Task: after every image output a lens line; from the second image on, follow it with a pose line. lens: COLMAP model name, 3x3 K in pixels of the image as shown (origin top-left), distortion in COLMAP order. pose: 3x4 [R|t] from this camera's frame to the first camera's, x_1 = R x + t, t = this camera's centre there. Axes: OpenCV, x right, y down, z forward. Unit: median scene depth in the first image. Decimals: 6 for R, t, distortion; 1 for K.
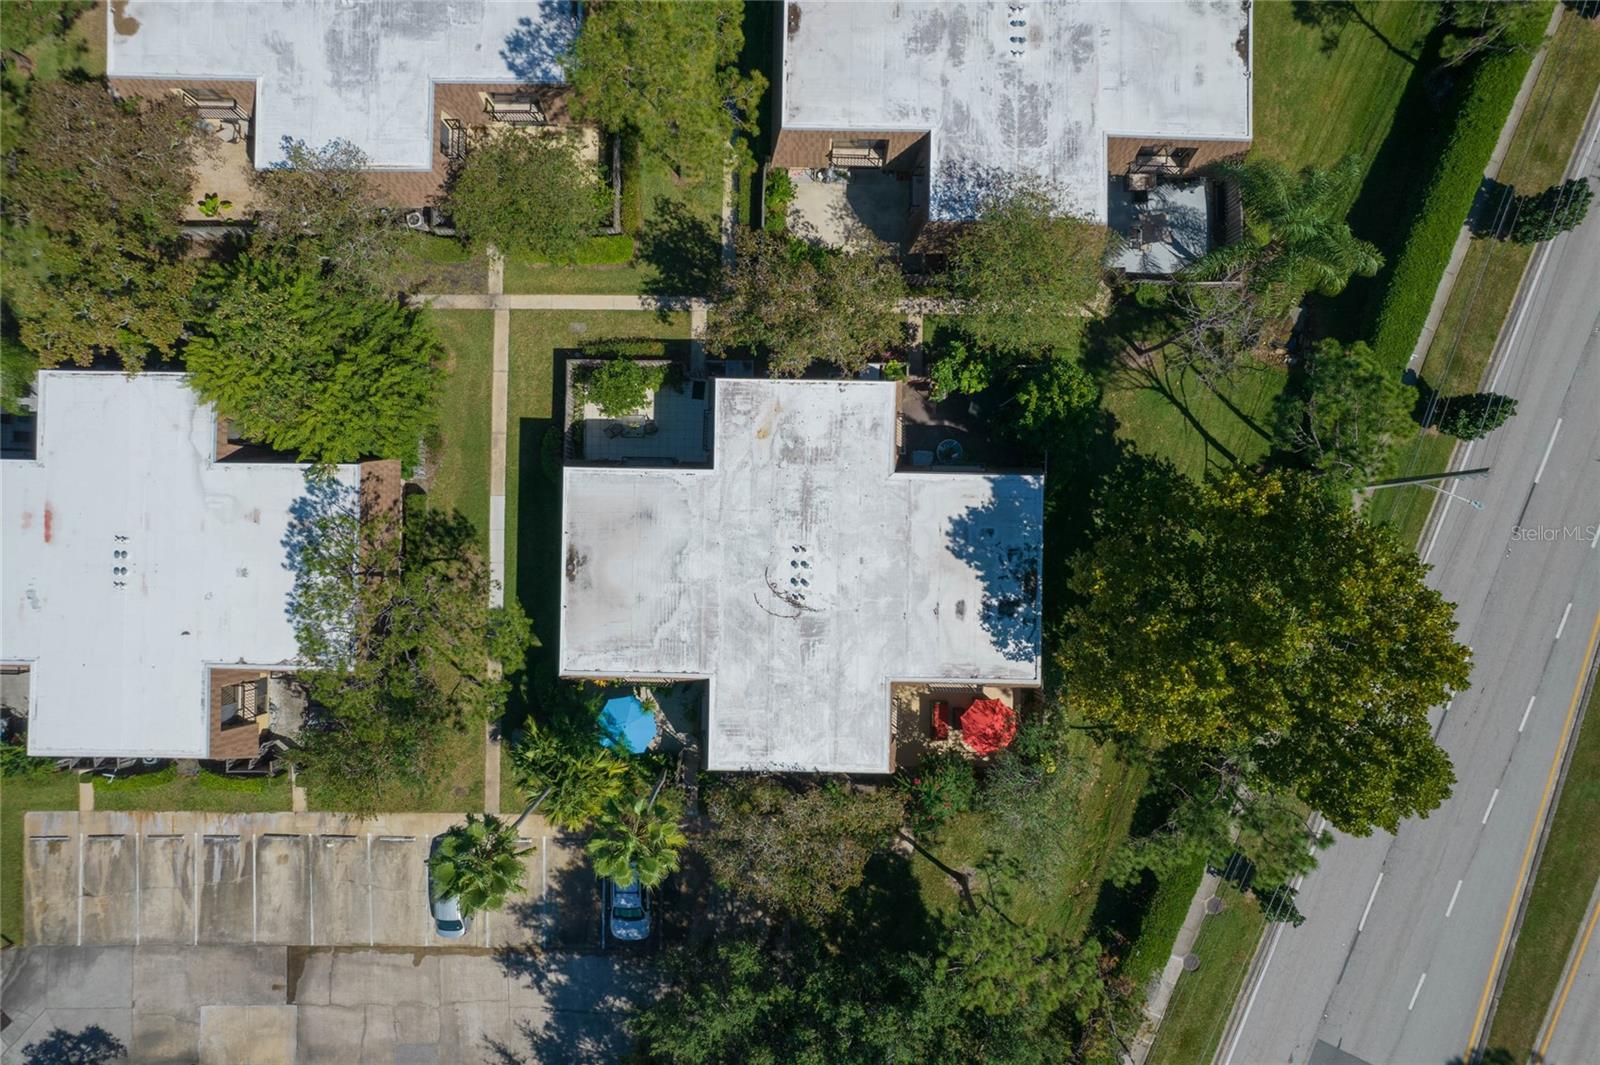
lens RADIAL K [[1034.7, 0, 806.3], [0, 1034.7, 553.1], [0, 0, 1]] dist [-0.082590, 0.081683]
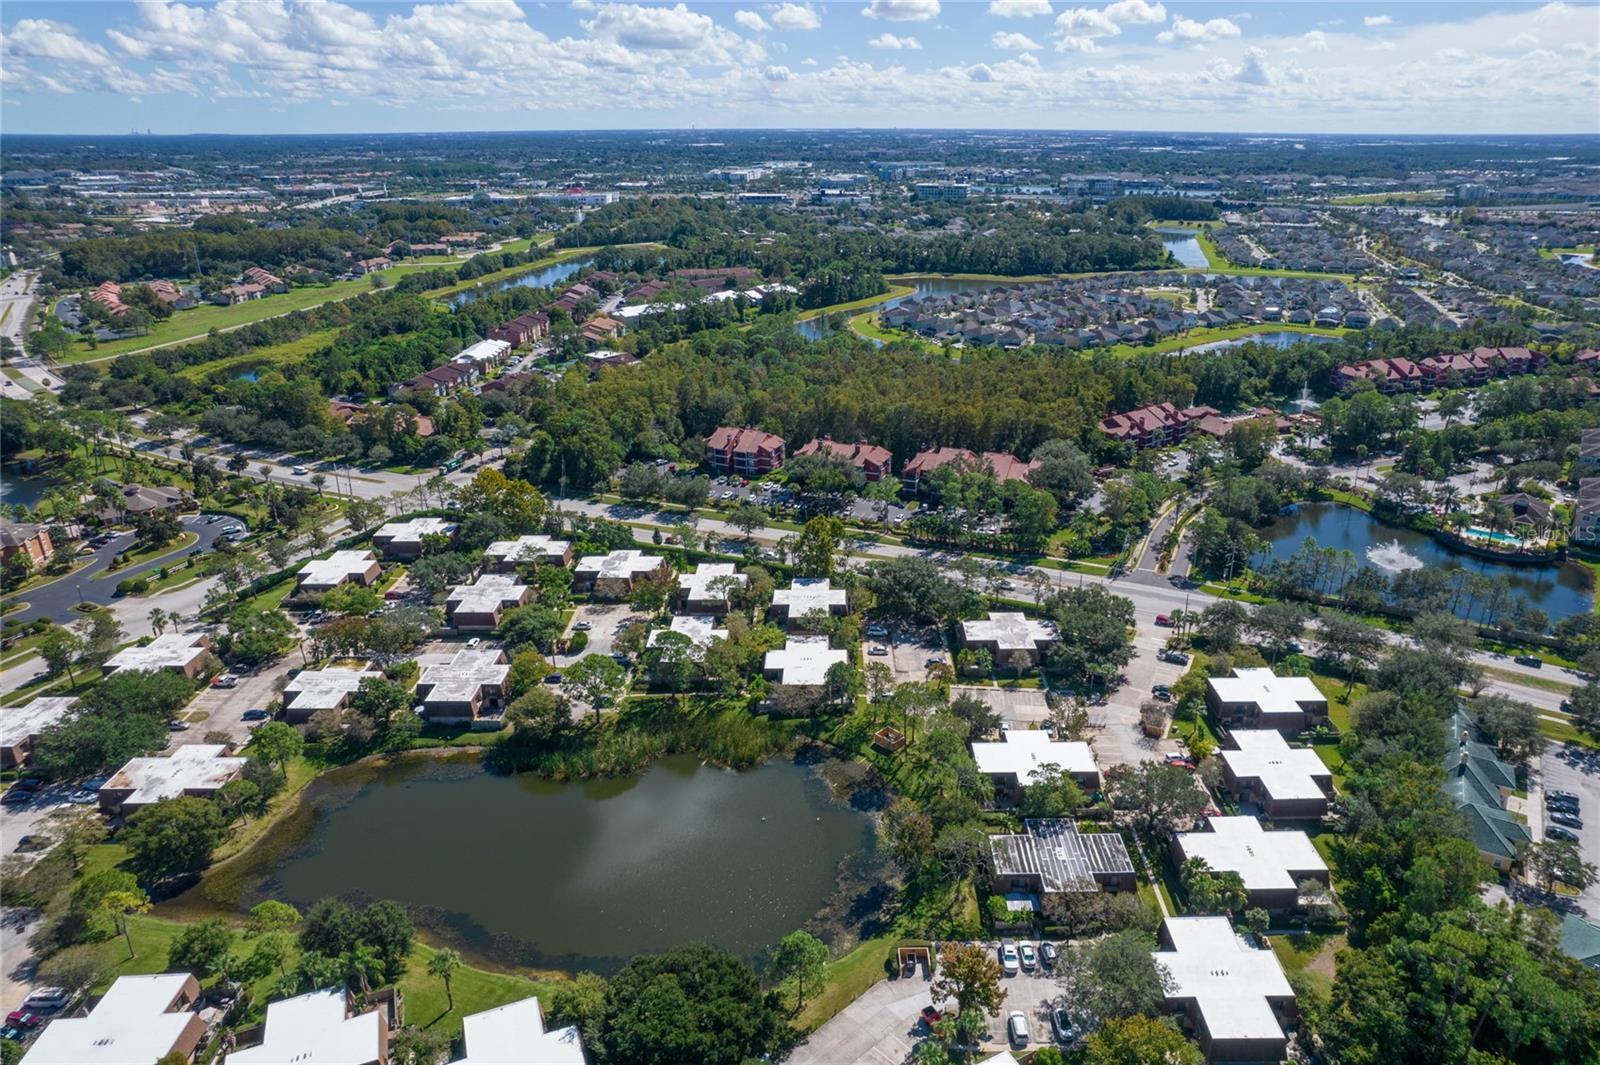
lens RADIAL K [[1041.8, 0, 802.5], [0, 1041.8, 490.2], [0, 0, 1]] dist [-0.092340, 0.086539]
pose [[0.019756, -0.335554, 0.941814, -4.649269], [0.999792, 0.001793, -0.020333, 0.087779], [0.005134, 0.942019, 0.335520, -1.278143]]
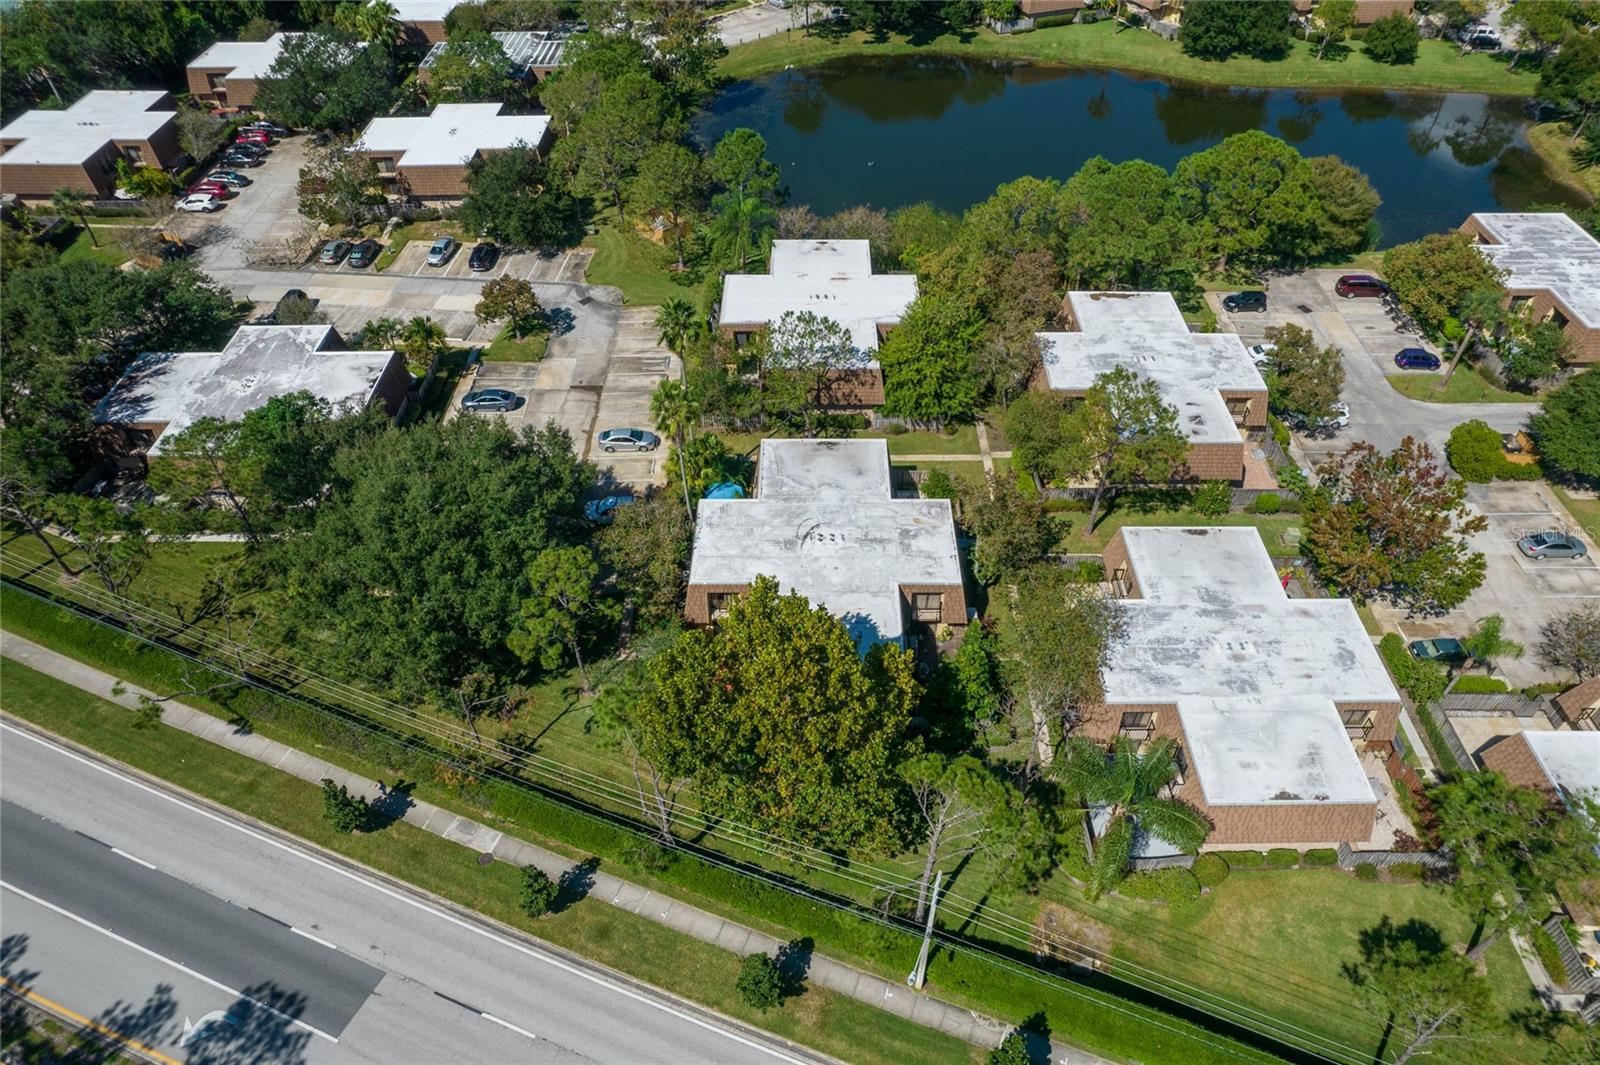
lens RADIAL K [[1029.2, 0, 806.8], [0, 1029.2, 531.1], [0, 0, 1]] dist [-0.082169, 0.075999]
pose [[0.013266, 0.689788, -0.723890, 0.997120], [-0.999870, 0.015768, -0.003299, 0.049847], [0.009139, 0.723840, 0.689908, -0.034301]]
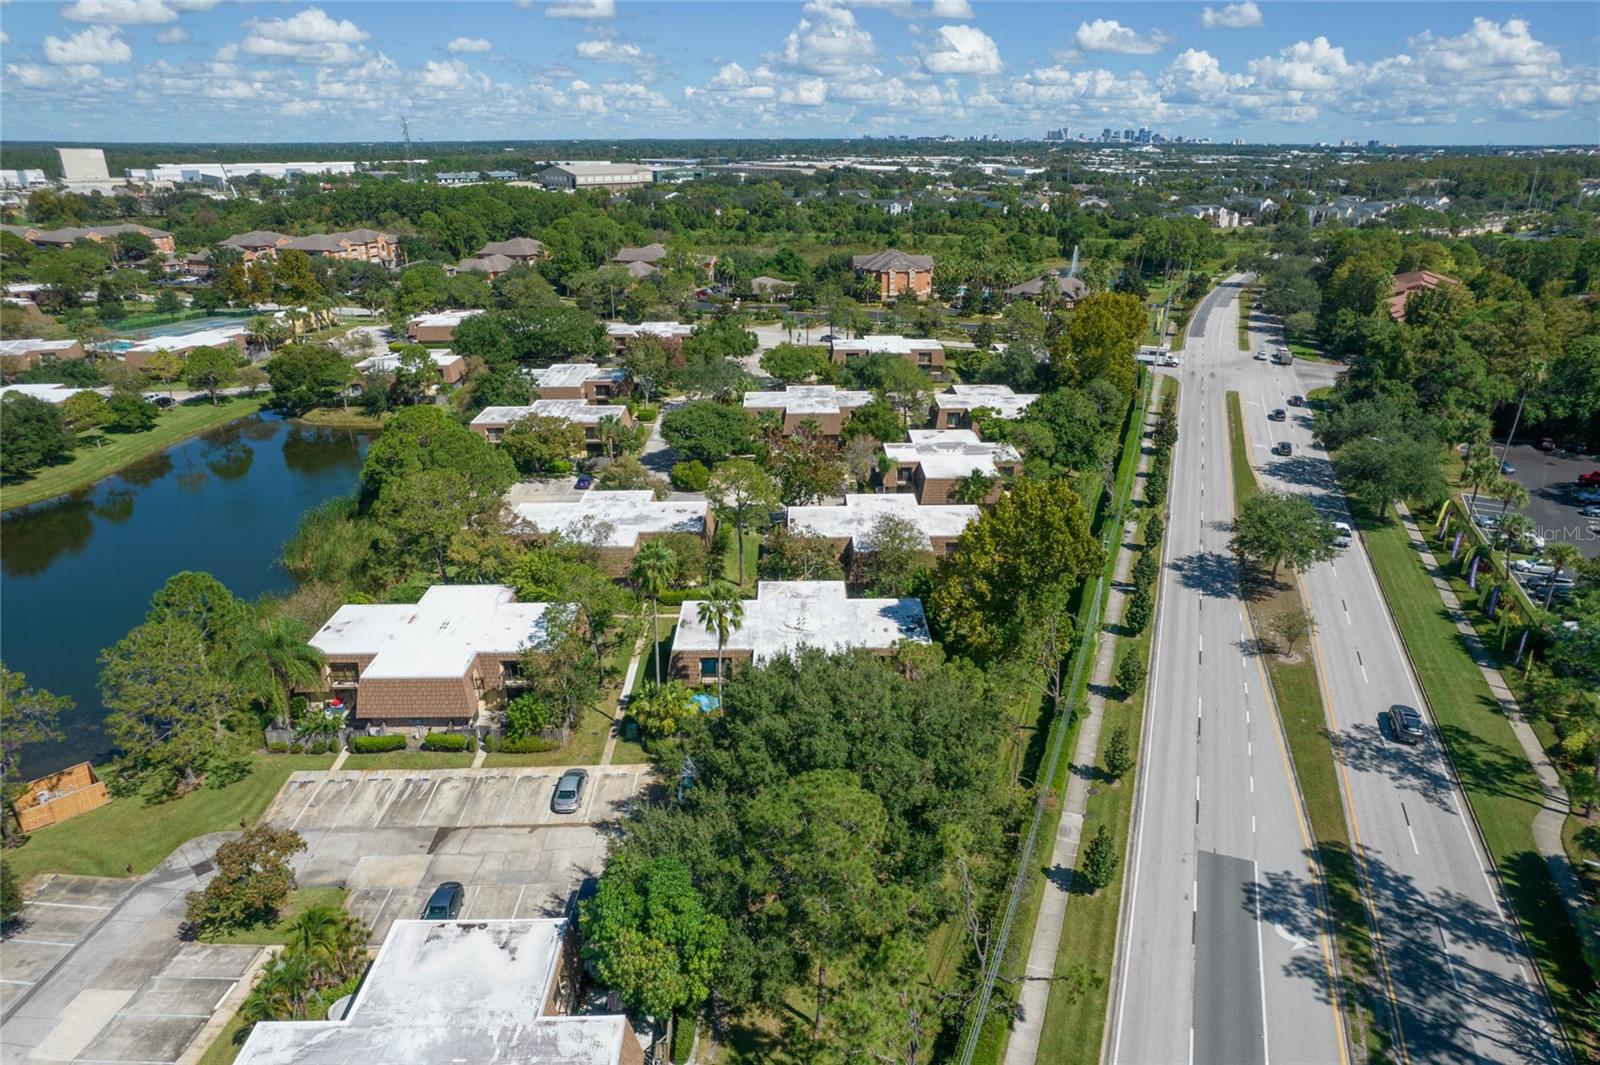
lens RADIAL K [[1030.1, 0, 817.4], [0, 1030.1, 529.3], [0, 0, 1]] dist [-0.085677, 0.077500]
pose [[0.999060, -0.016241, 0.040198, -0.048492], [0.043354, 0.369427, -0.928248, 1.634241], [0.000226, 0.929118, 0.369784, 0.116751]]
